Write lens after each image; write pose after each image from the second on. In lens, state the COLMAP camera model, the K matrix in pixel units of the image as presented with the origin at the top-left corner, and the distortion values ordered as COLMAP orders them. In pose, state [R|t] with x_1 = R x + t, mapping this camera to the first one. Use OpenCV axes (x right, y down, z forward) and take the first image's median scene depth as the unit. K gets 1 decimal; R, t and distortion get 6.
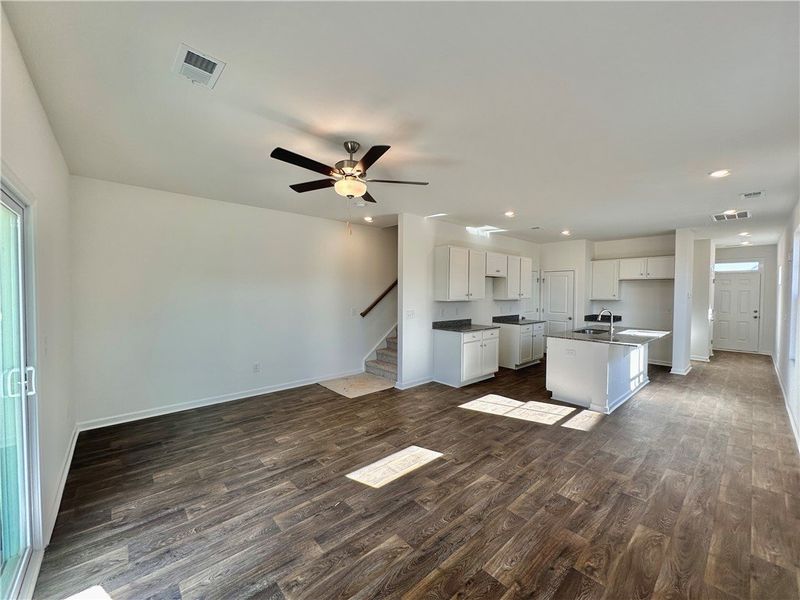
lens RADIAL K [[318.5, 0, 397.3], [0, 318.5, 300.6], [0, 0, 1]] dist [-0.005069, 0.000351]
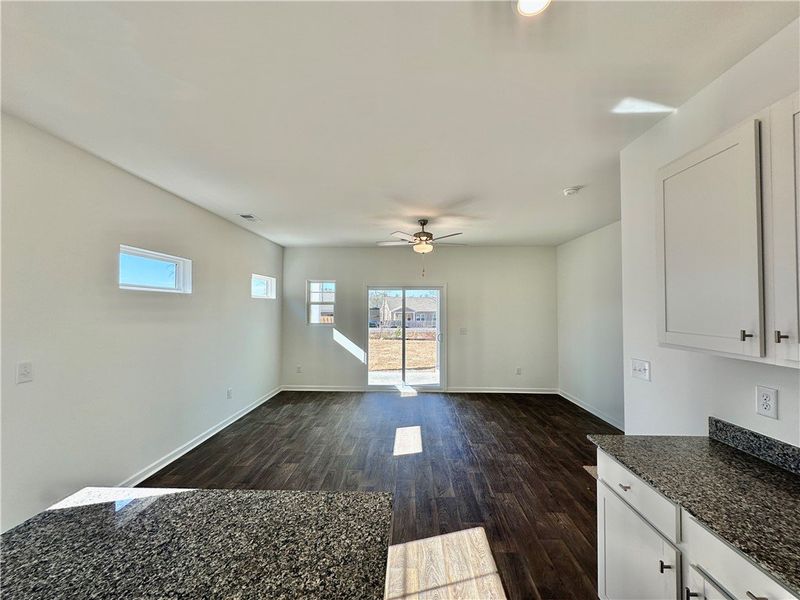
lens RADIAL K [[318.5, 0, 401.1], [0, 318.5, 301.1], [0, 0, 1]] dist [-0.005069, 0.000351]
pose [[-0.682283, -0.022580, -0.730739, 0.999590], [-0.024130, 0.999674, -0.008360, -0.060549], [0.730689, 0.011929, -0.682606, 1.844763]]
